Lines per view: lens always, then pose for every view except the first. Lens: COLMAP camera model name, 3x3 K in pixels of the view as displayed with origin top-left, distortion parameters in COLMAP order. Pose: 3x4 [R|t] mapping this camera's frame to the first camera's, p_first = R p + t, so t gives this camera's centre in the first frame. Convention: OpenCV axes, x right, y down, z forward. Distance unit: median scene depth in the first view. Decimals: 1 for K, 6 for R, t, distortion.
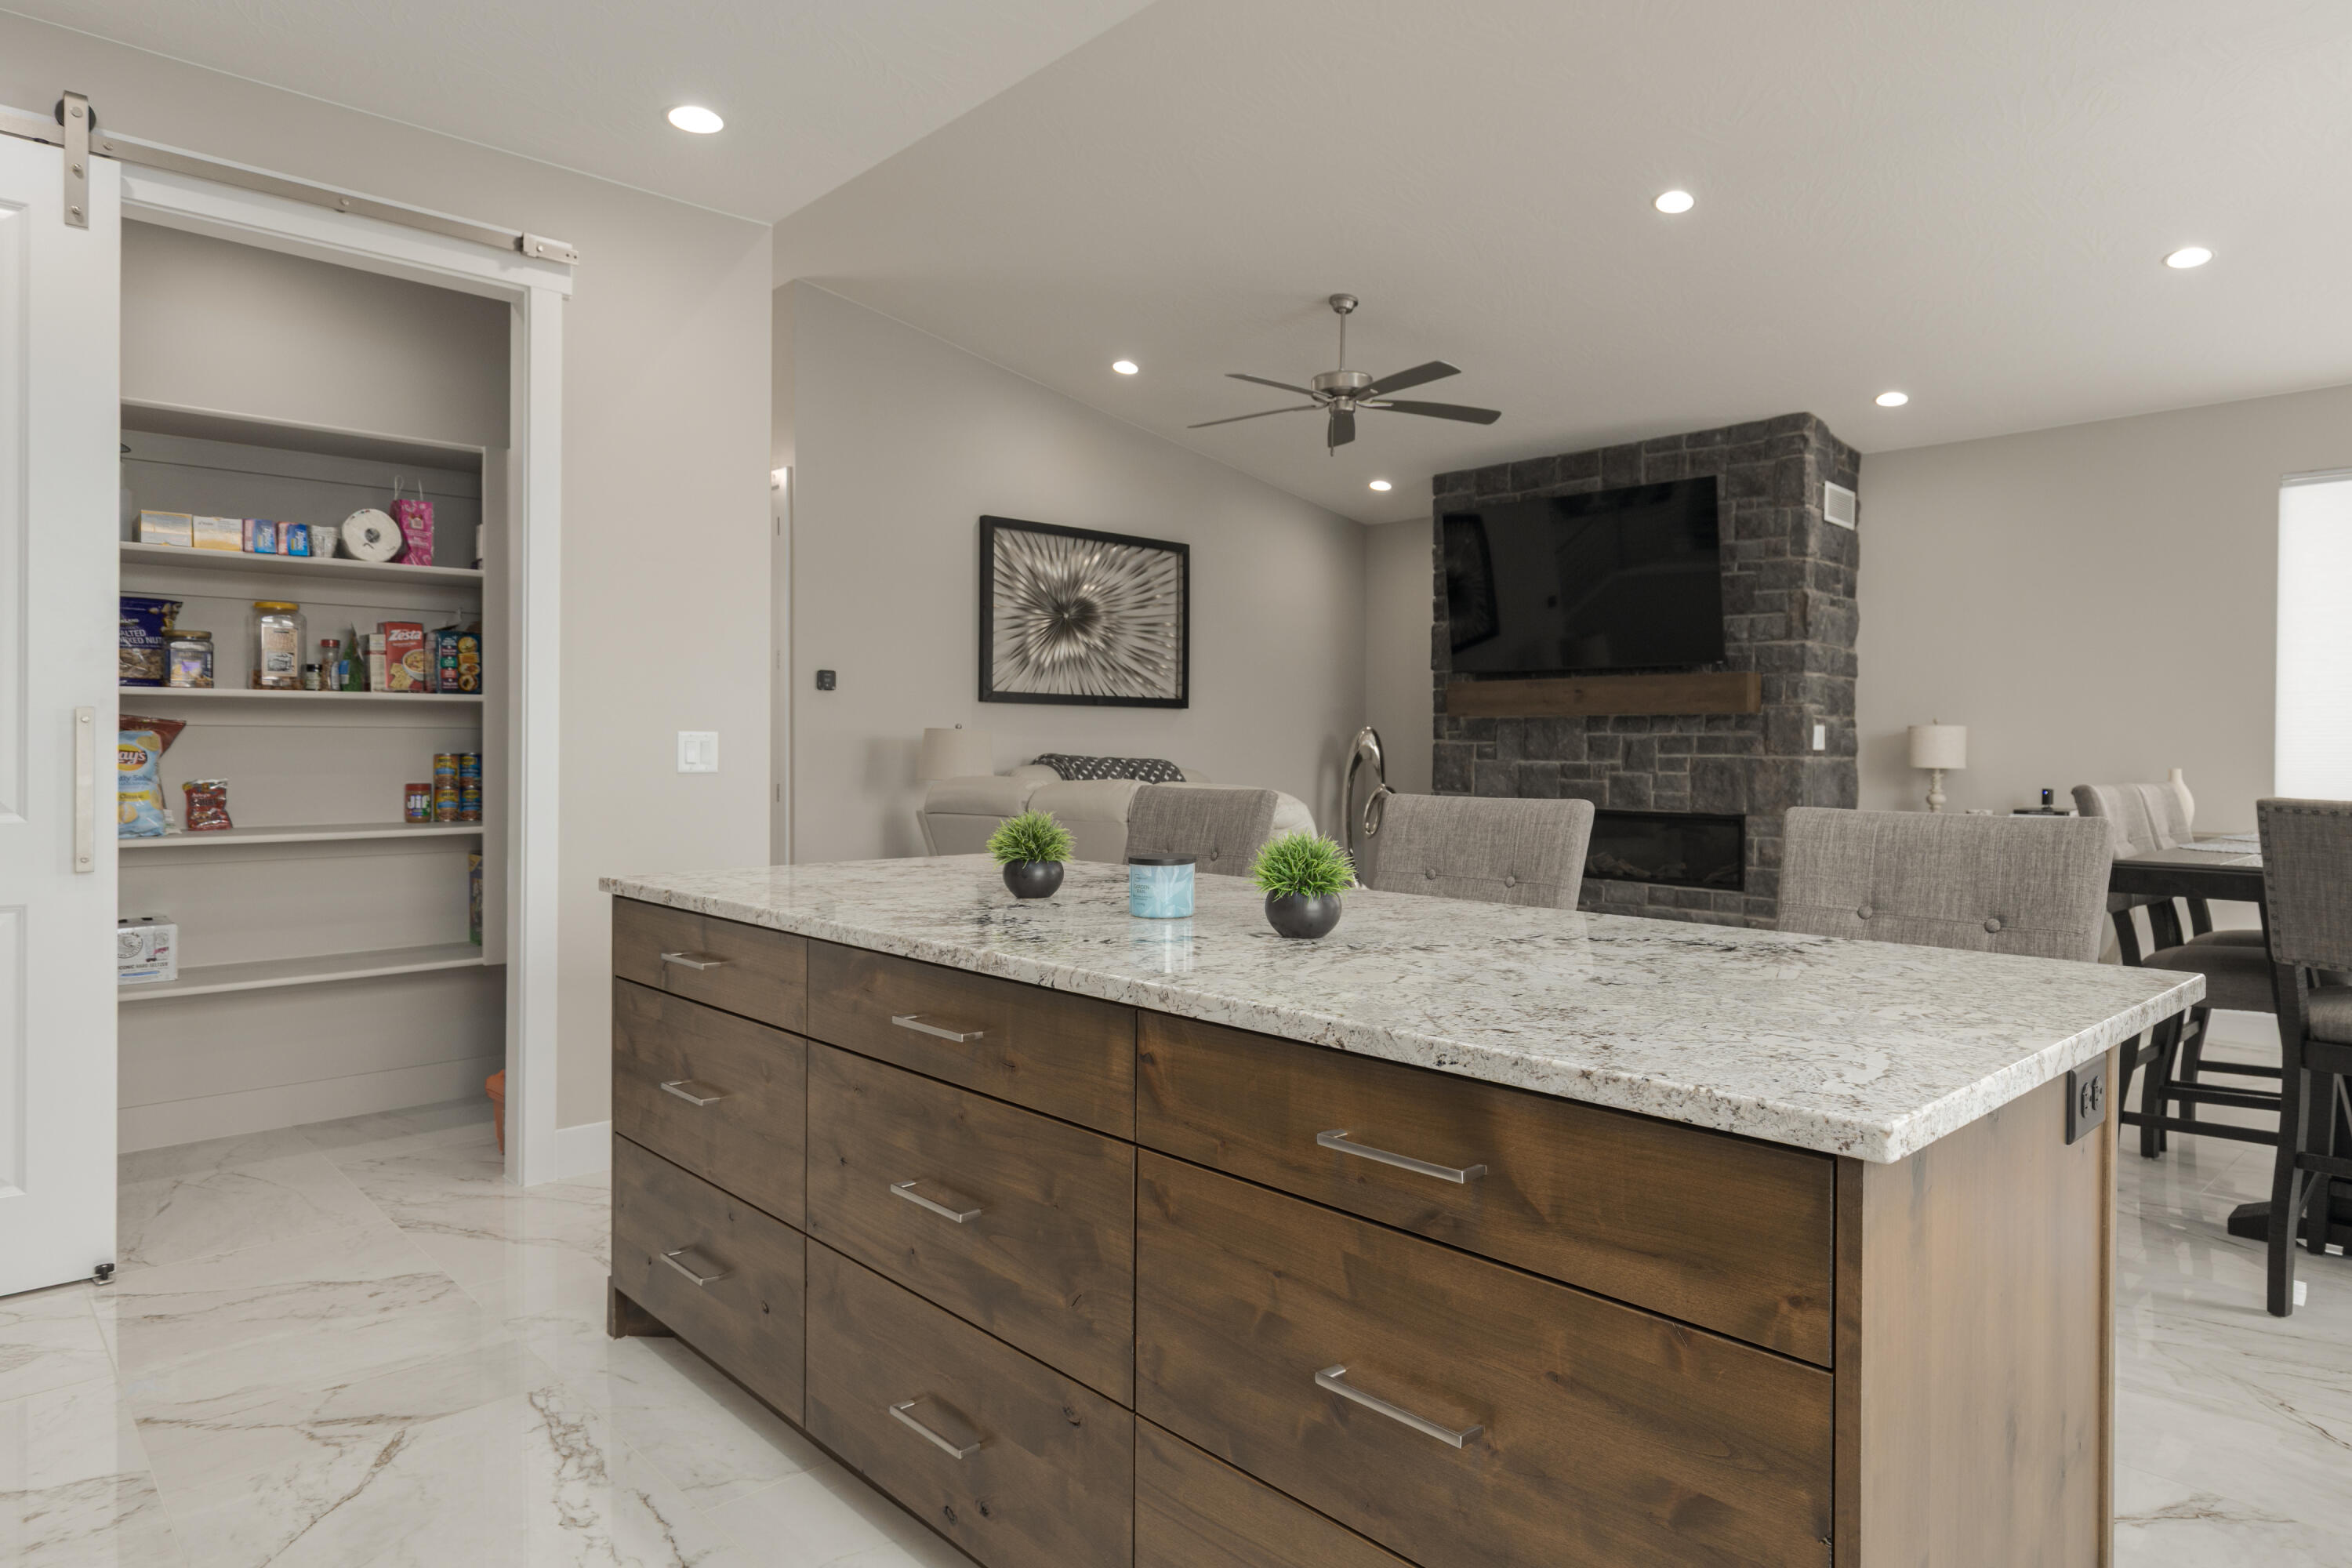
lens RADIAL K [[1362.4, 0, 1180.7], [0, 1362.4, 763.0], [0, 0, 1]] dist [-0.000477, 0.001207]
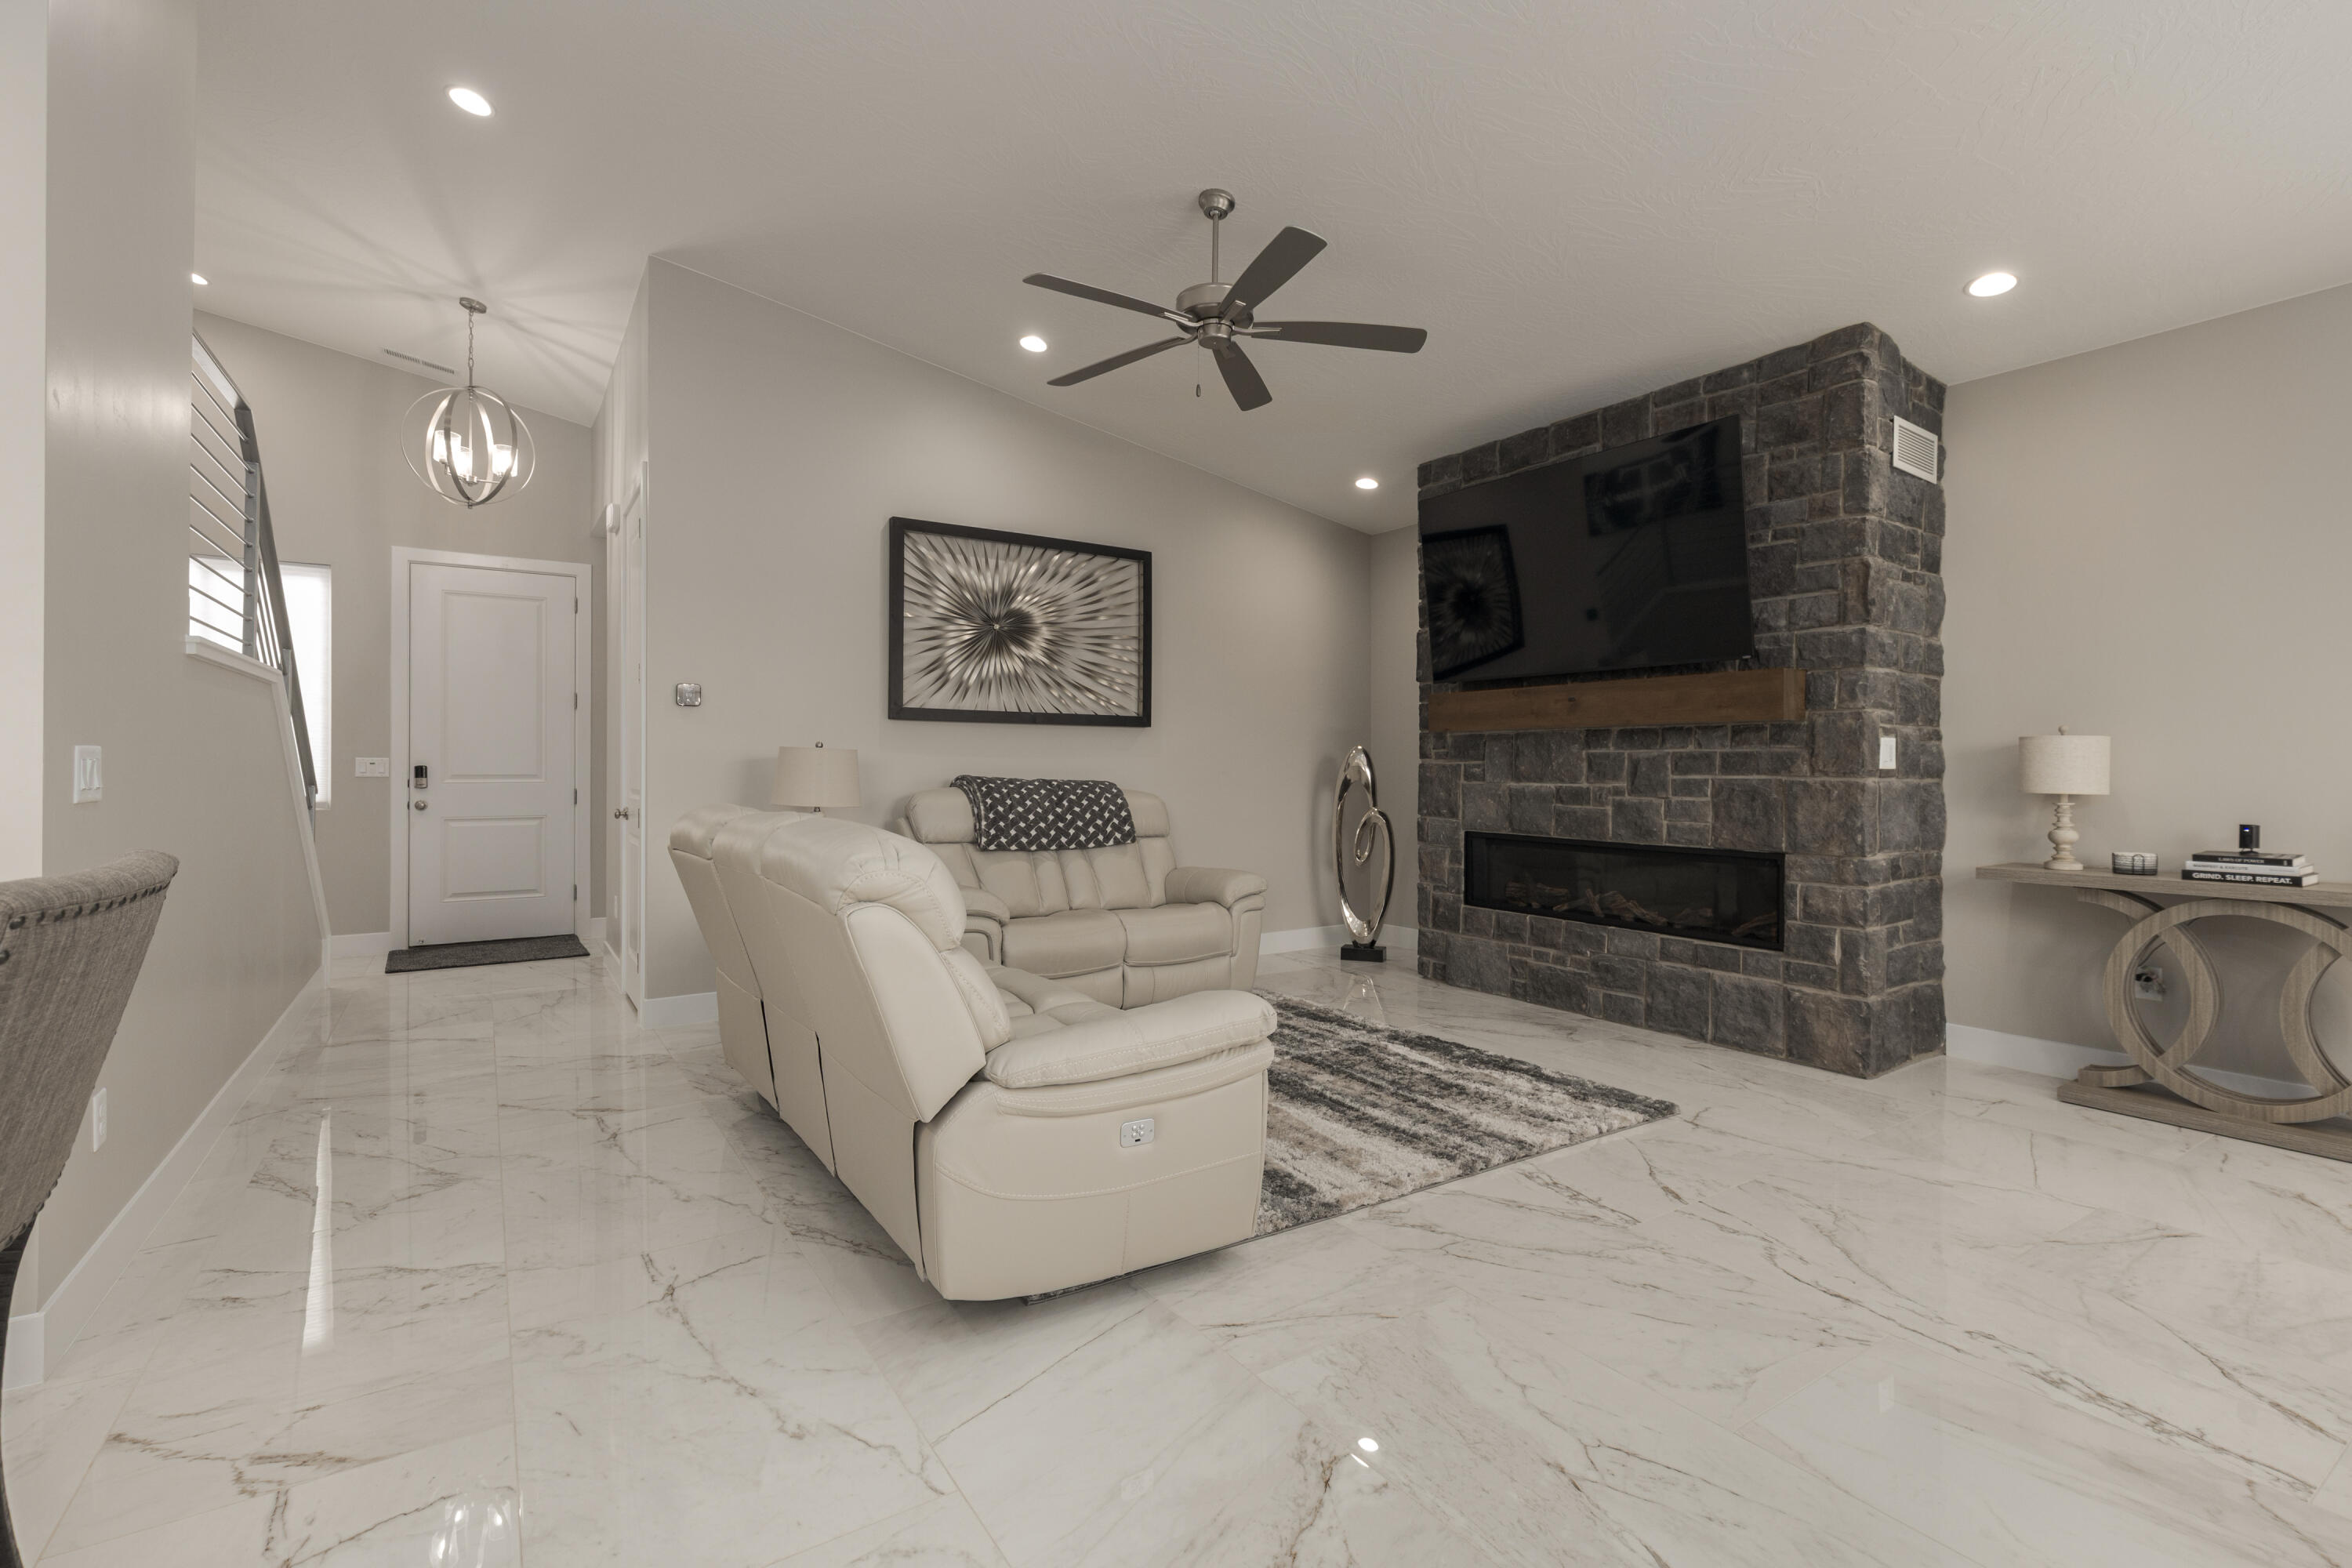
lens RADIAL K [[1054.2, 0, 1171.0], [0, 1054.2, 771.8], [0, 0, 1]] dist [-0.001399, 0.000076]
pose [[0.985270, -0.001951, -0.170997, 0.165674], [0.000144, 0.999944, -0.010582, -0.001972], [0.171008, 0.010402, 0.985215, 0.333840]]
